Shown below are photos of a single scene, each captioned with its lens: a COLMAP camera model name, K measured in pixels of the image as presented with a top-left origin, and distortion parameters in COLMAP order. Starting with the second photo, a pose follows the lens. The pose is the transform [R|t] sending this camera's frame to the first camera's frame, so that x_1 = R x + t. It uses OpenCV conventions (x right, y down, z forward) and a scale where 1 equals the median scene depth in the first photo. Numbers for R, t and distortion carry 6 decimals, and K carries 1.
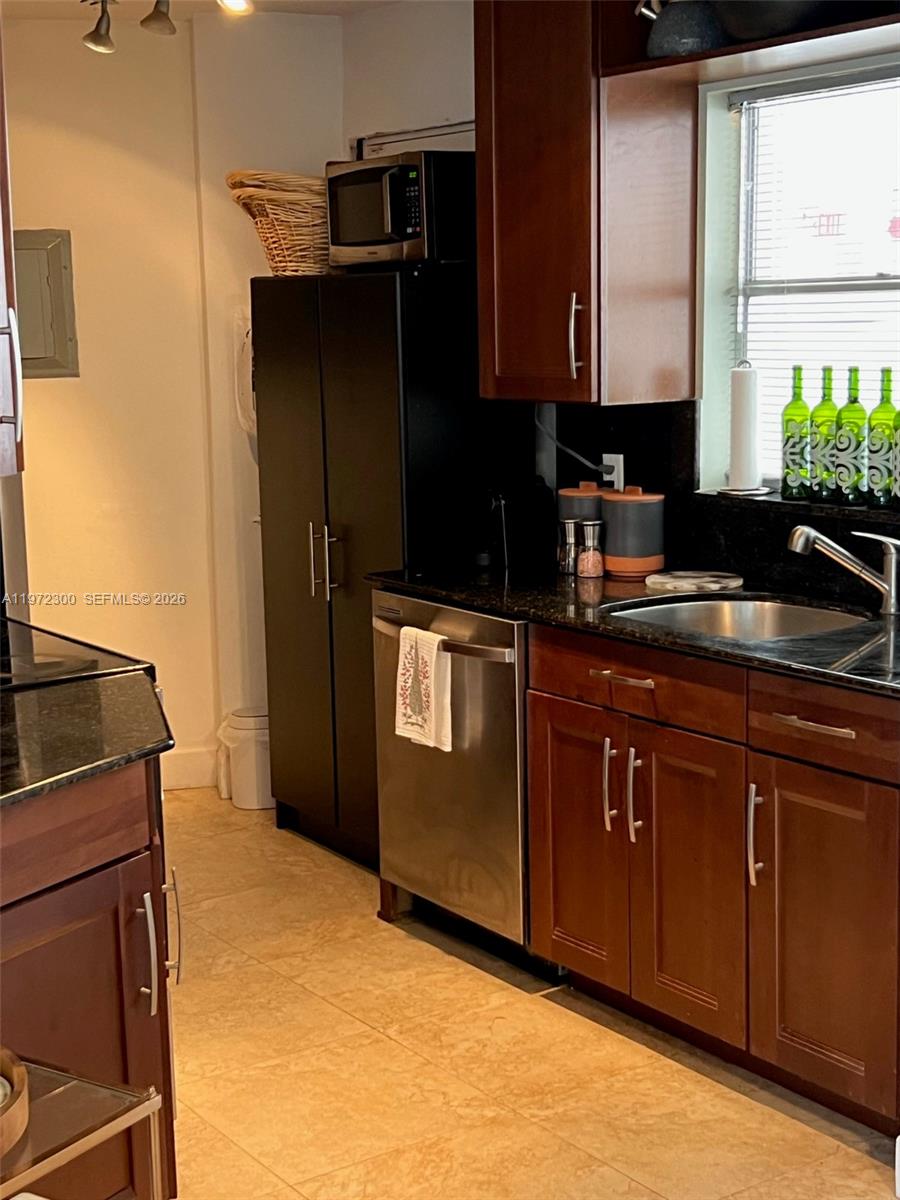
lens RADIAL K [[1800.0, 0, 448.8], [0, 1800.0, 607.4], [0, 0, 1]] dist [0.140406, 0.000000]
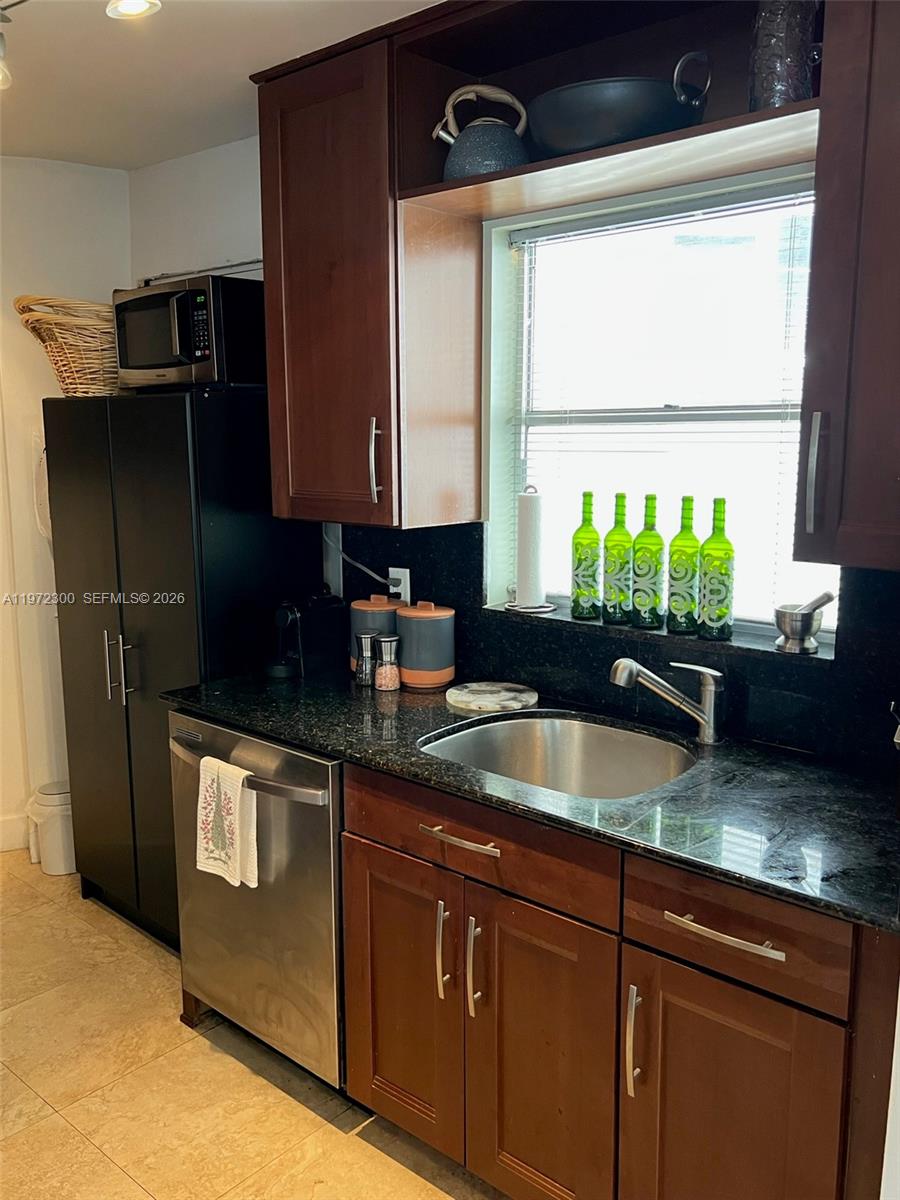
lens RADIAL K [[995.2, 0, 451.2], [0, 995.2, 603.1], [0, 0, 1]] dist [0.049352, -0.061113]
pose [[0.972092, -0.022283, 0.233538, -0.019554], [0.021683, 0.999752, 0.005136, -0.072724], [-0.233594, 0.000071, 0.972334, 0.453765]]
